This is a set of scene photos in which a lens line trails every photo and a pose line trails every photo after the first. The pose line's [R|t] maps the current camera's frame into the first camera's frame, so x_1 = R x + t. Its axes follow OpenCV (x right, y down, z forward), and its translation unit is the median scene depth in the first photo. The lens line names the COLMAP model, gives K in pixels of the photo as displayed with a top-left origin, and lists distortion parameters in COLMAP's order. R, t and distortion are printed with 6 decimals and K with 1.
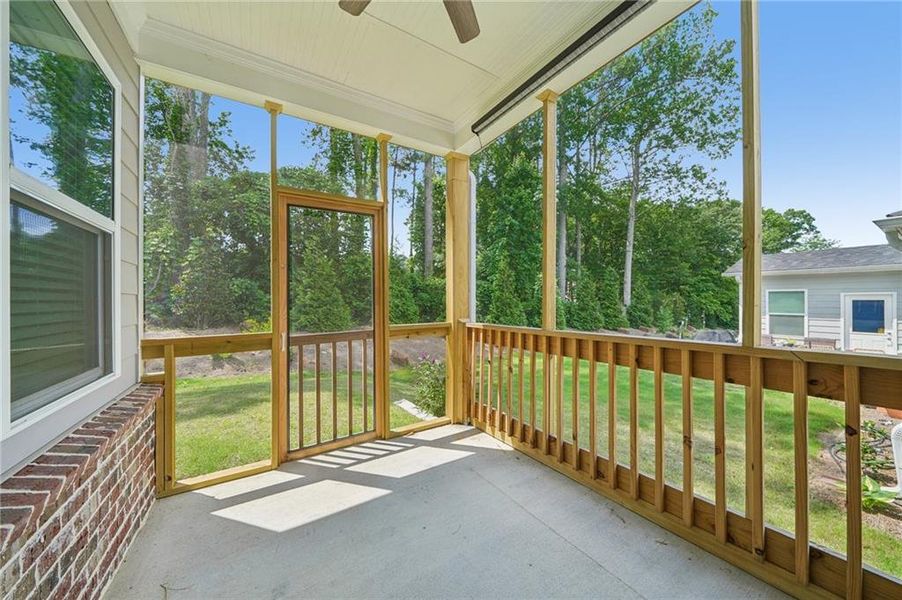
lens RADIAL K [[316.0, 0, 441.9], [0, 316.0, 299.3], [0, 0, 1]] dist [-0.005808, 0.000050]
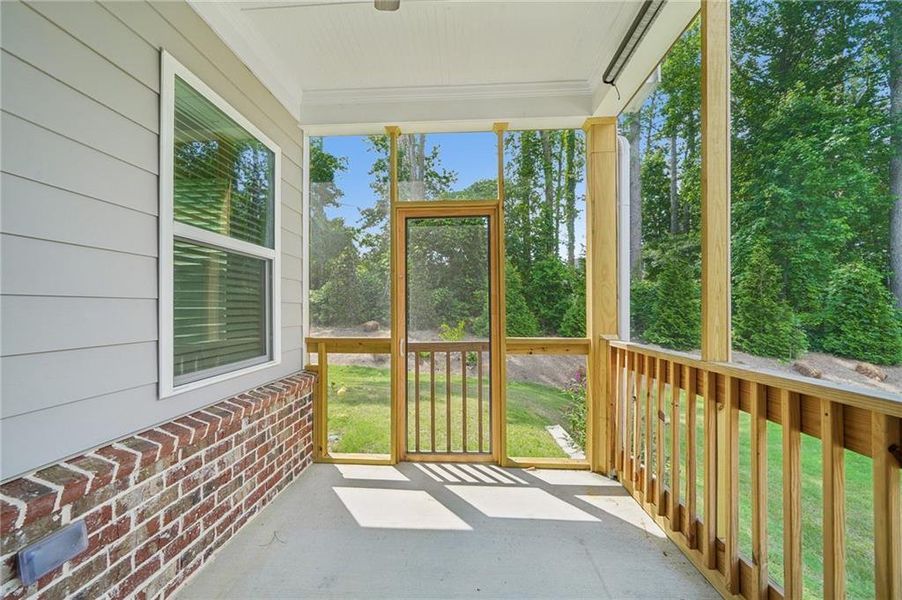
lens RADIAL K [[329.5, 0, 448.1], [0, 329.5, 302.4], [0, 0, 1]] dist [-0.005858, 0.000000]
pose [[0.815523, -0.000745, -0.578725, 0.238344], [-0.006442, 0.999926, -0.010366, -0.005101], [0.578689, 0.012182, 0.815457, 0.162190]]
